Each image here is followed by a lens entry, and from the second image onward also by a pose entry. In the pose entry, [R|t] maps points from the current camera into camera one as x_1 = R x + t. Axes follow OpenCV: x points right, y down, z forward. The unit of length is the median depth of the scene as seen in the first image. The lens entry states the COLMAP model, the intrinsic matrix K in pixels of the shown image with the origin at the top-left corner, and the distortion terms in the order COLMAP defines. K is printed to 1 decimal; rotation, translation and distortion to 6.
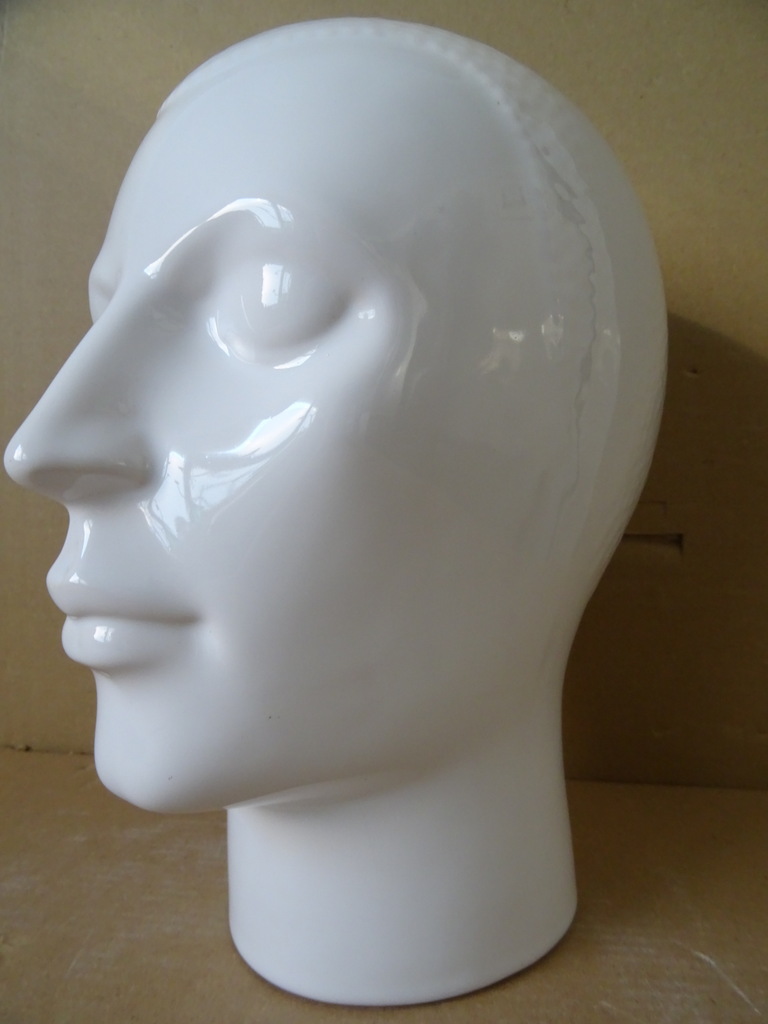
lens RADIAL K [[745.9, 0, 379.6], [0, 745.9, 514.5], [0, 0, 1]] dist [0.028939, -0.034077]
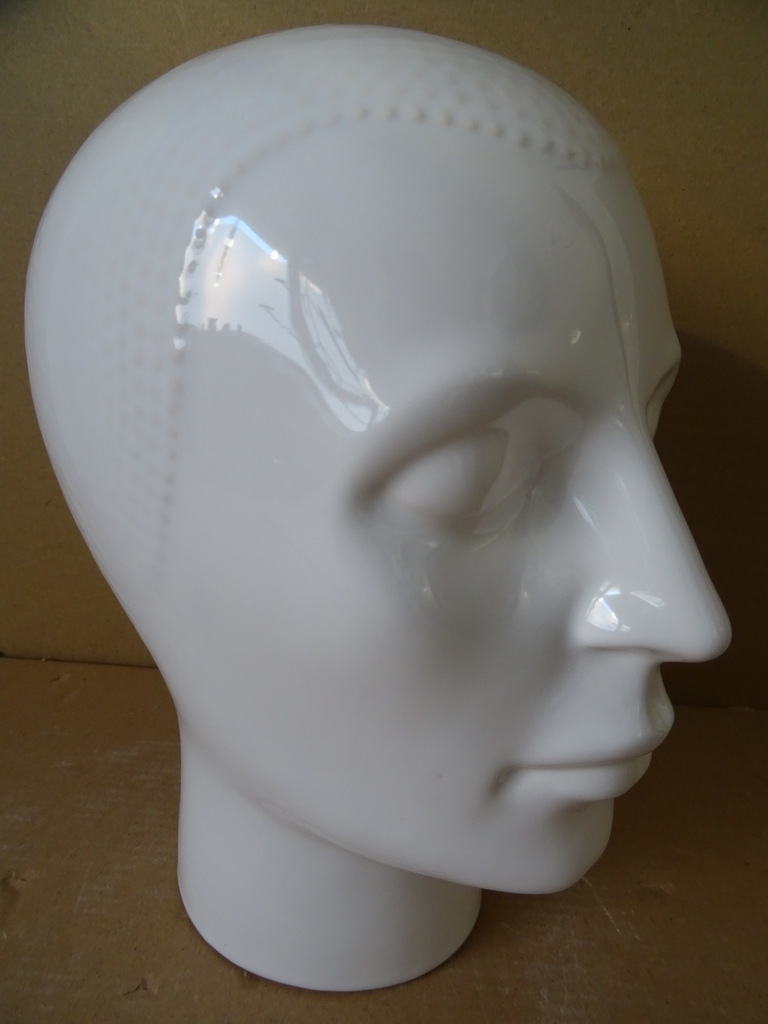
lens RADIAL K [[745.9, 0, 378.1], [0, 745.9, 522.2], [0, 0, 1]] dist [0.028939, -0.034077]
pose [[0.996848, 0.014410, 0.078012, -0.023427], [-0.035599, 0.960050, 0.277554, -0.284440], [-0.070895, -0.279457, 0.957537, -0.026708]]
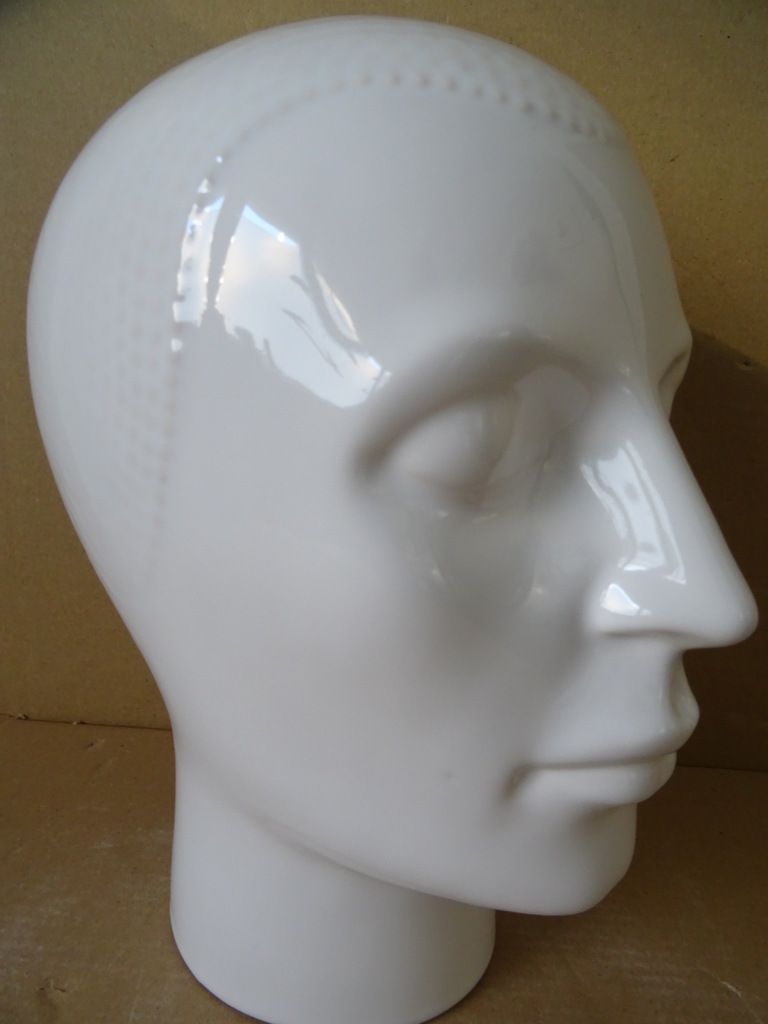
lens RADIAL K [[745.9, 0, 378.7], [0, 745.9, 522.6], [0, 0, 1]] dist [0.028939, -0.034077]
pose [[0.997061, 0.016307, 0.074852, -0.135508], [-0.030946, 0.979548, 0.198817, -0.217902], [-0.070079, -0.200549, 0.977174, 0.100021]]
